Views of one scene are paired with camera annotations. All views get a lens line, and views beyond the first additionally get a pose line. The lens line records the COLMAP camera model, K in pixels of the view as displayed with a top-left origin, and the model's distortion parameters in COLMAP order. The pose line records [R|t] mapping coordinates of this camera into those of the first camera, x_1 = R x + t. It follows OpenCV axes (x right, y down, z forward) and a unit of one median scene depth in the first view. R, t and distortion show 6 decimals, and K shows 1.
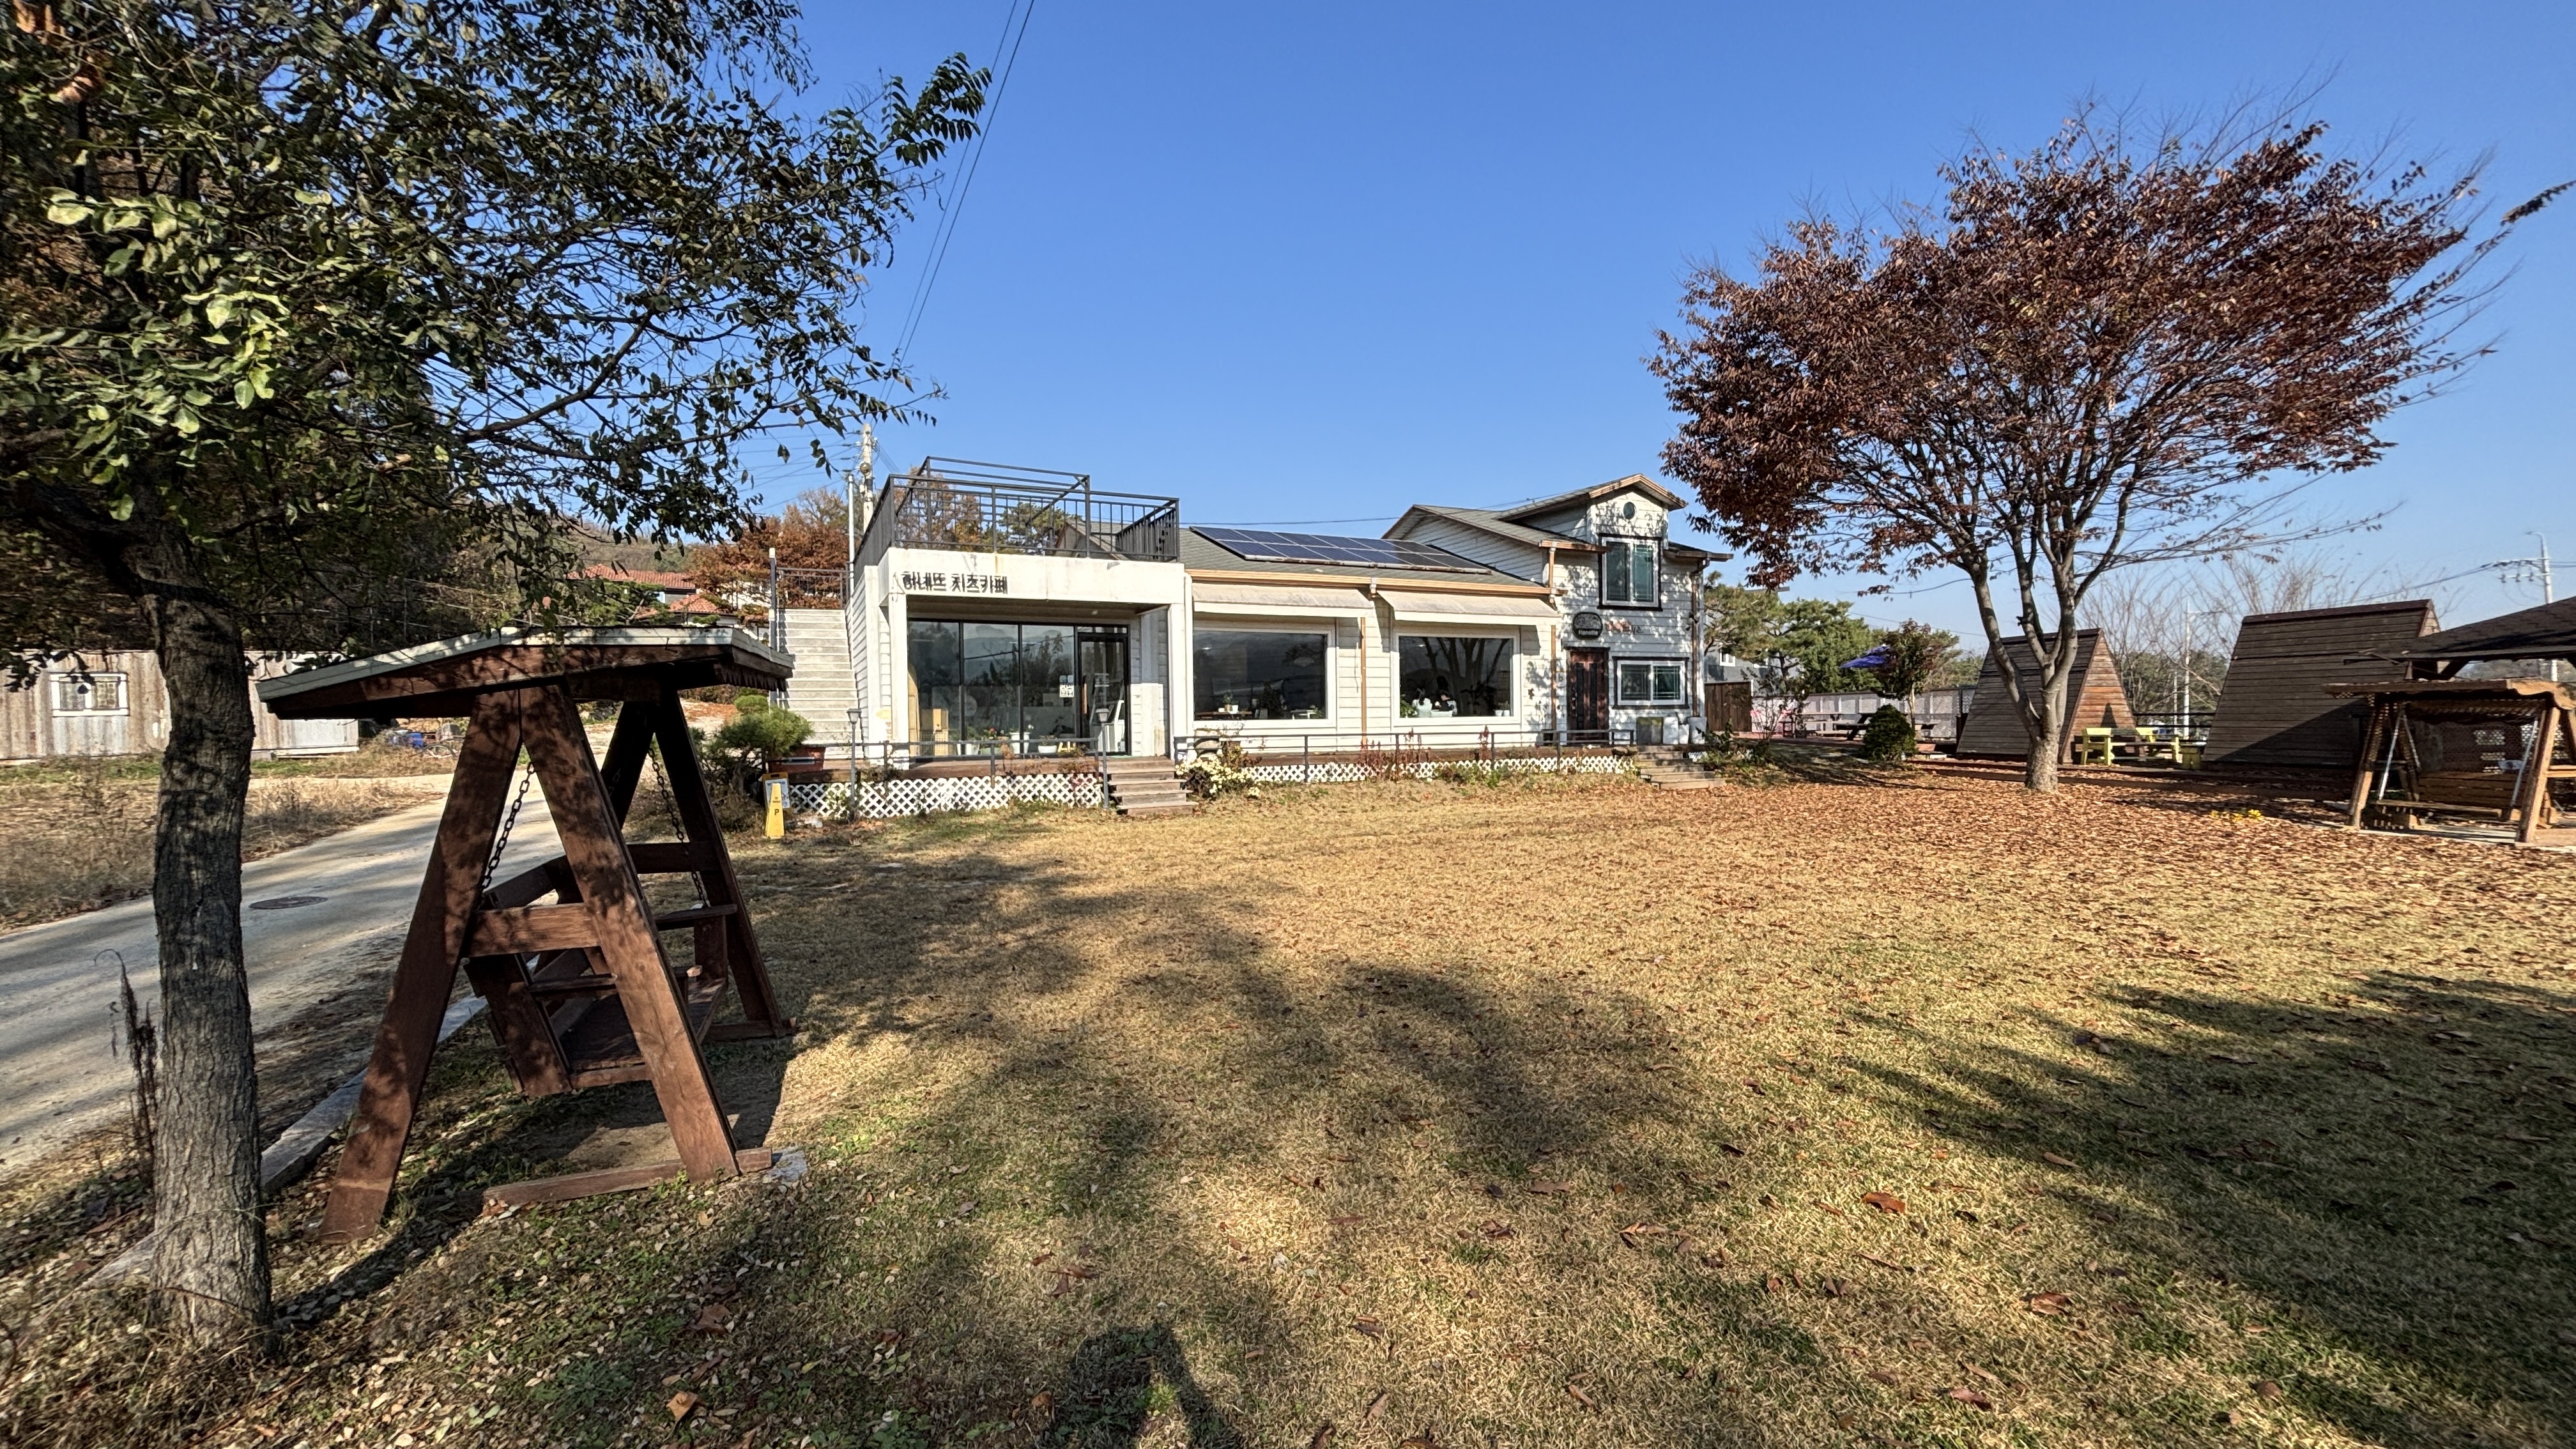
lens RADIAL K [[1048.5, 0, 1286.2], [0, 1048.5, 724.4], [0, 0, 1]] dist [0.006005, -0.003386]
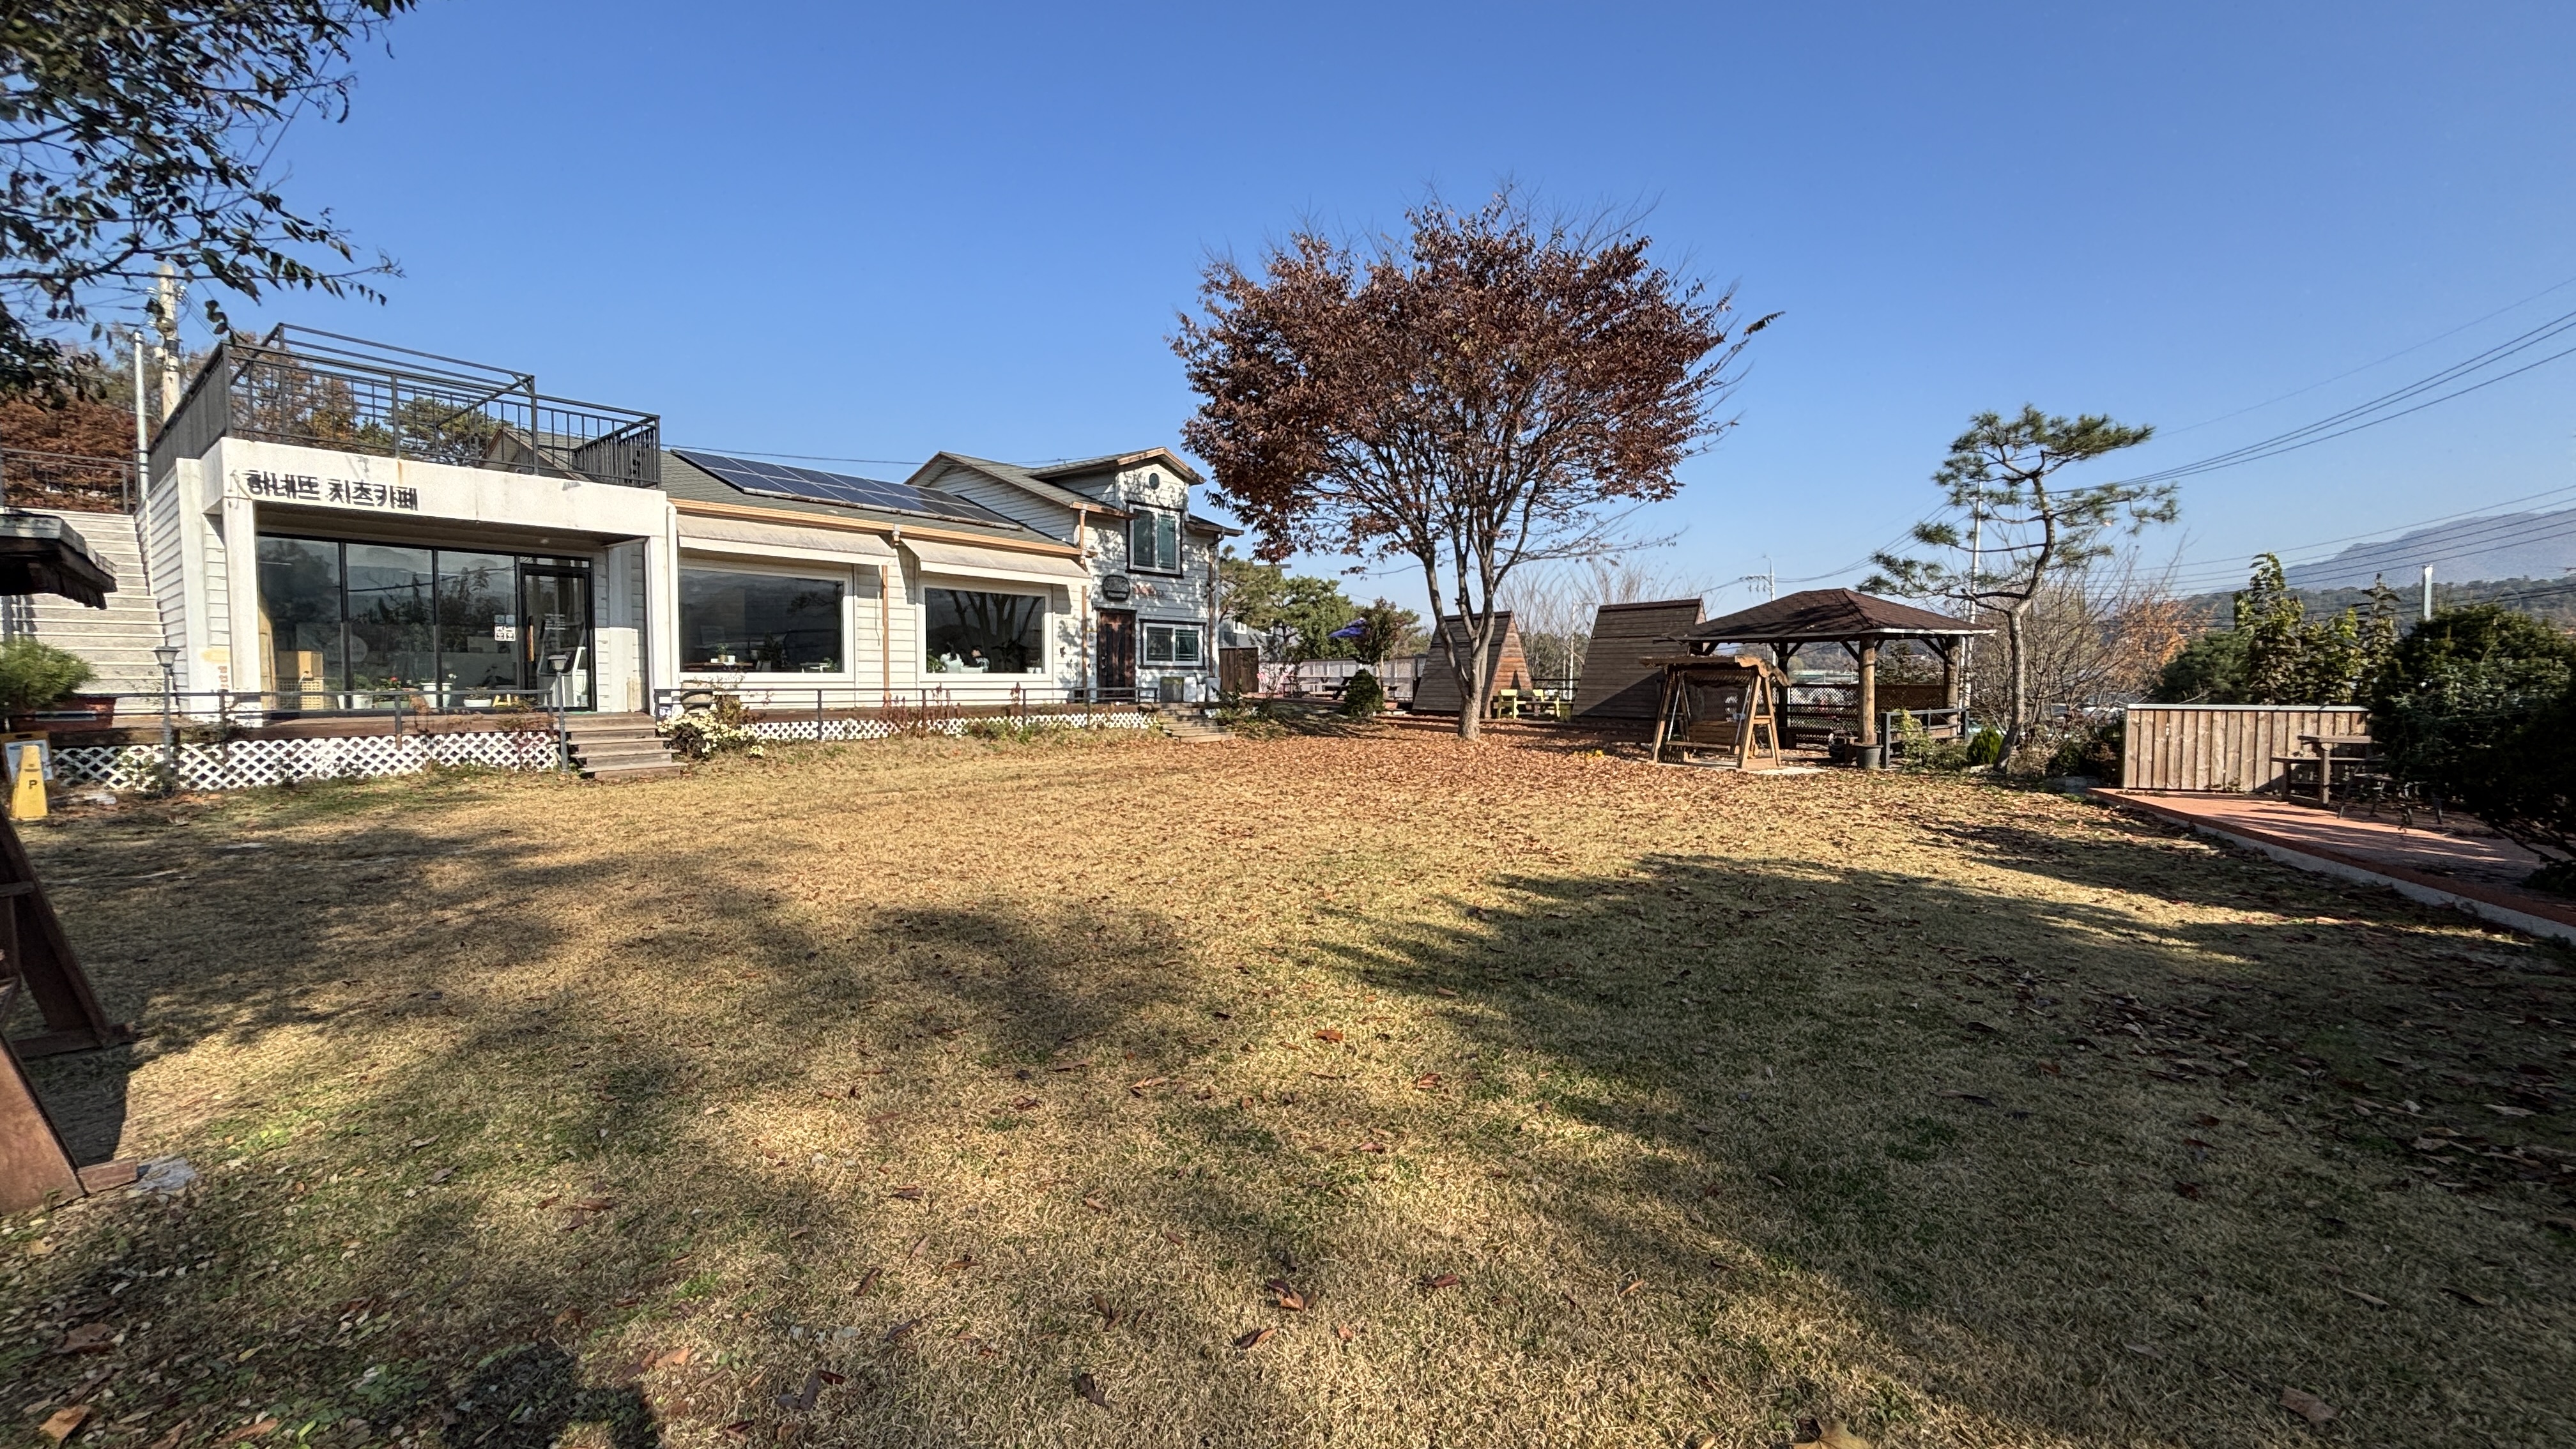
lens RADIAL K [[1048.5, 0, 1286.2], [0, 1048.5, 724.4], [0, 0, 1]] dist [0.006005, -0.003386]
pose [[0.904345, -0.004815, 0.426776, -0.006474], [-0.010763, 0.999361, 0.034083, 0.006748], [-0.426667, -0.035416, 0.903715, -0.030665]]
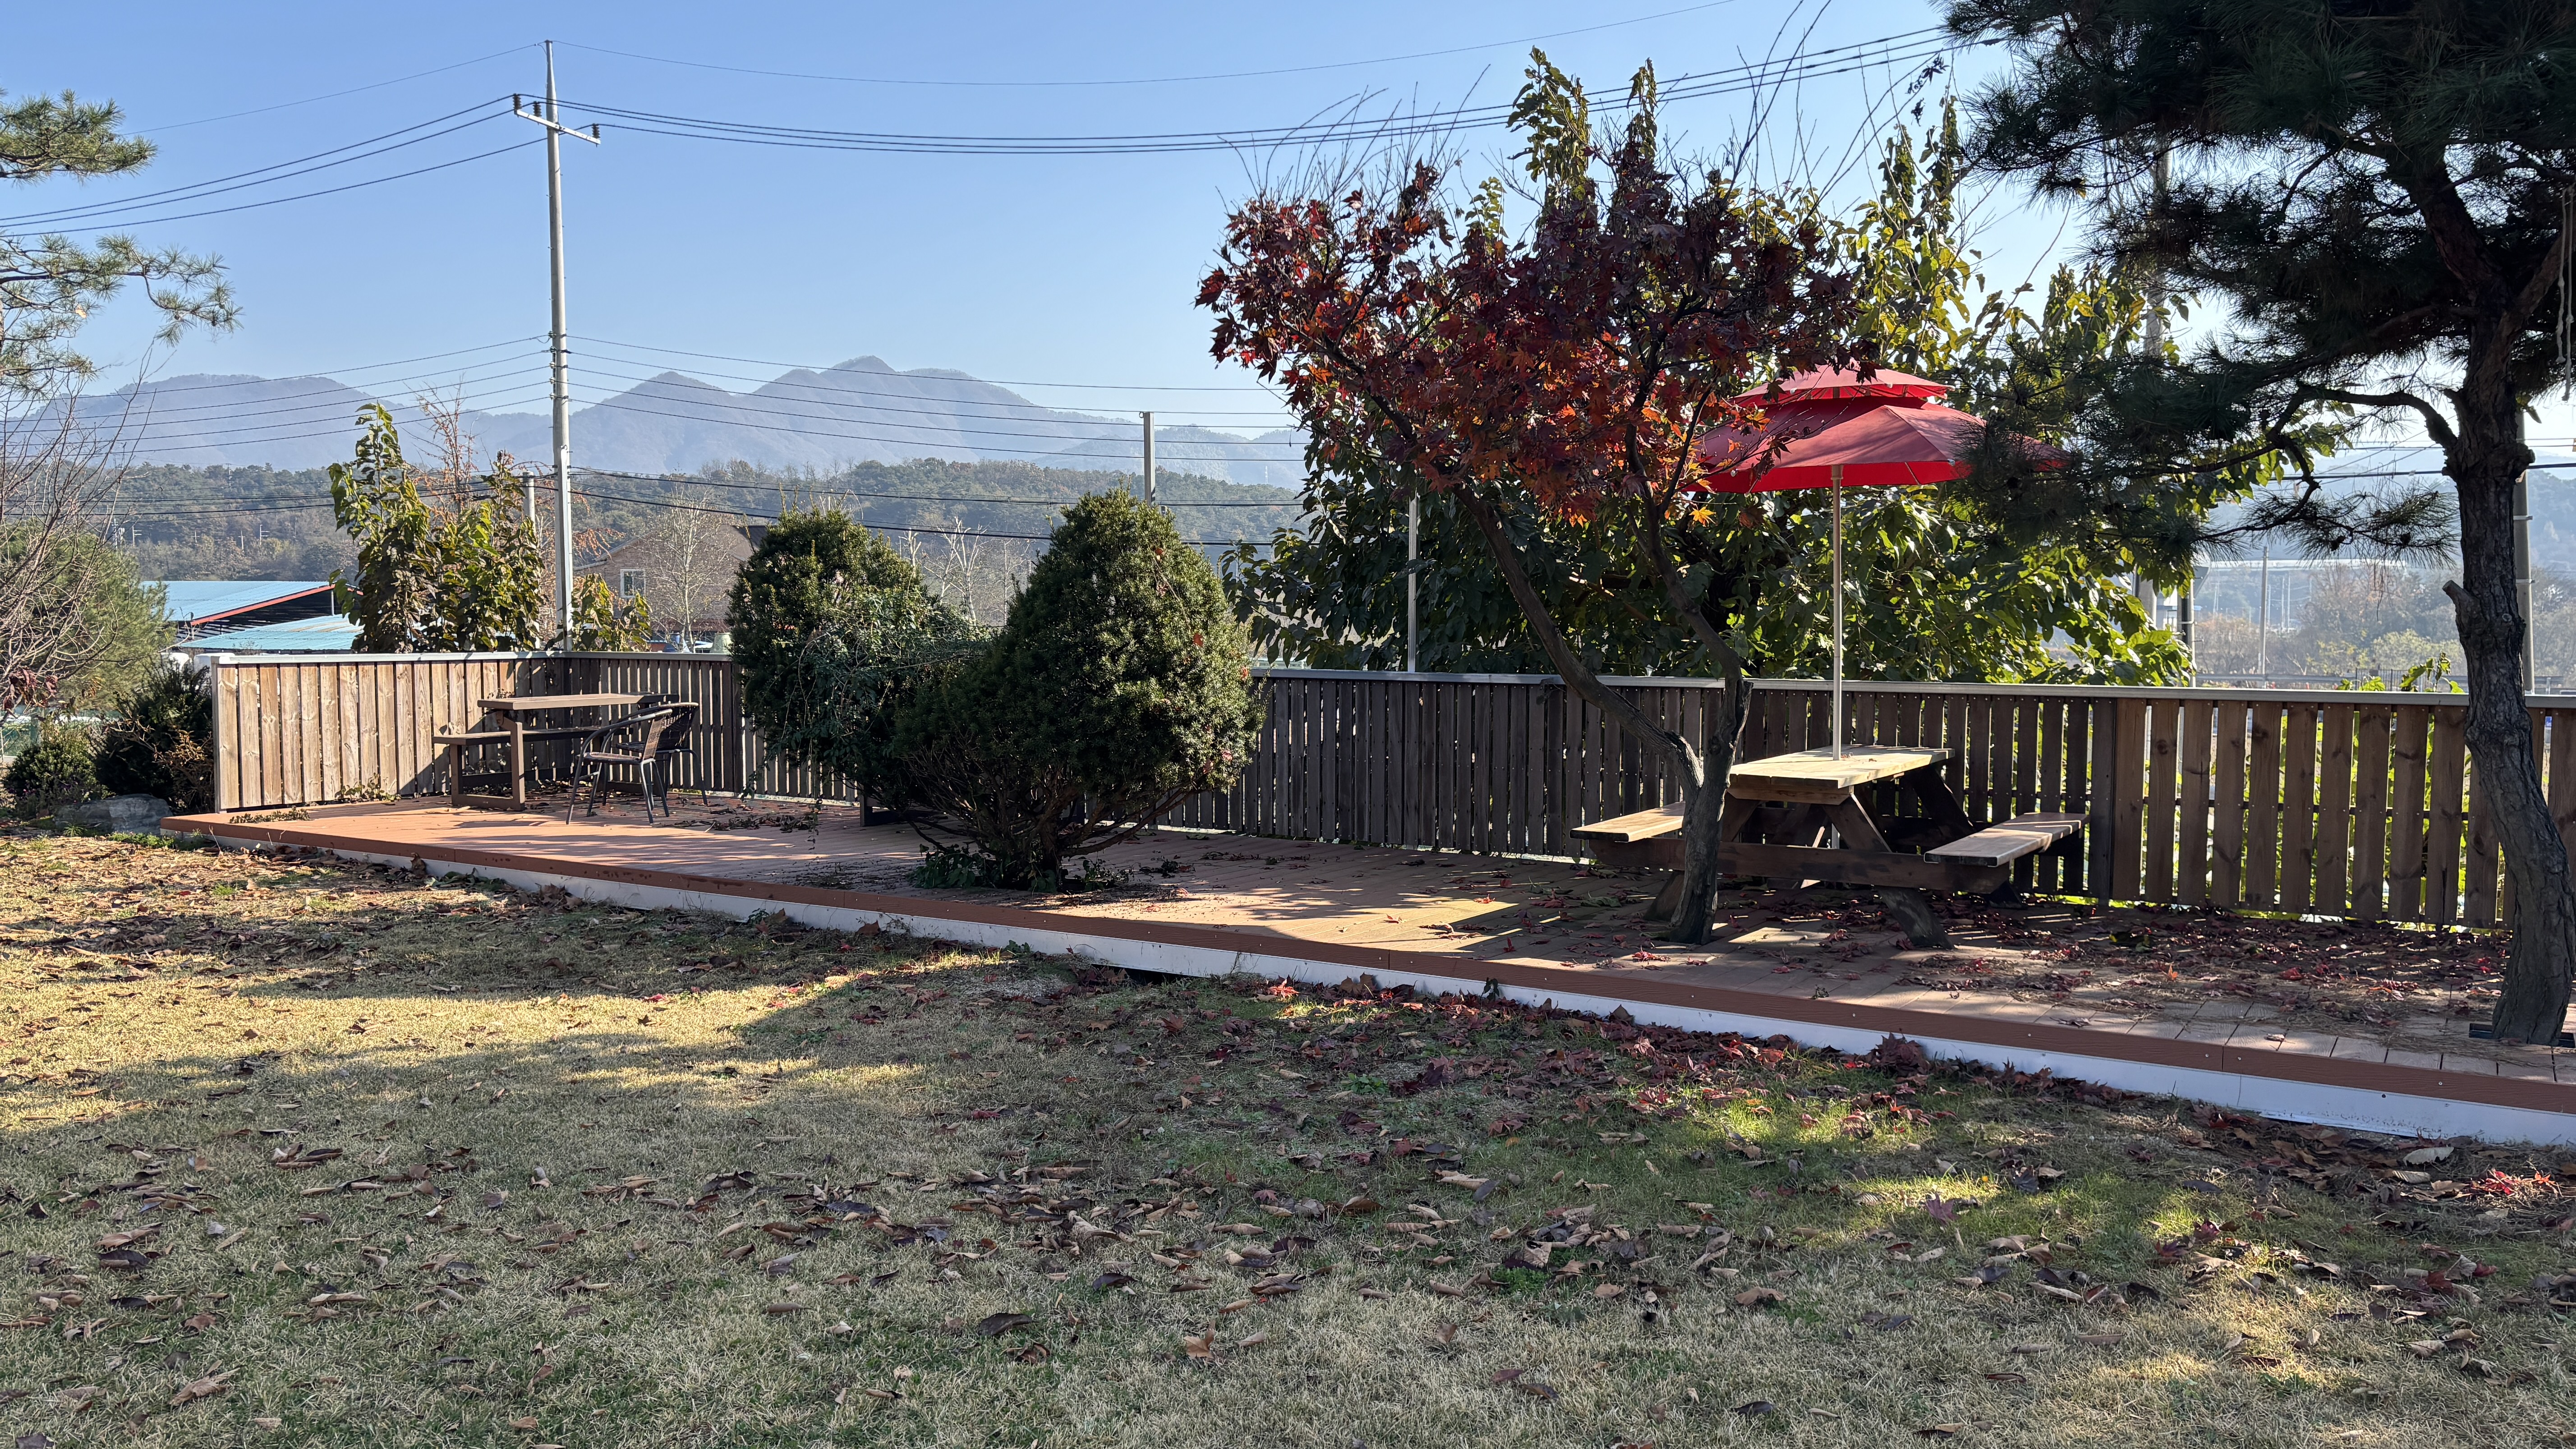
lens RADIAL K [[1950.9, 0, 1288.0], [0, 1950.9, 724.5], [0, 0, 1]] dist [0.003163, 0.001237]
pose [[-0.227890, -0.042902, 0.972741, 0.028741], [0.003831, 0.998982, 0.044957, 0.005823], [-0.973679, 0.013972, -0.227494, 0.171662]]
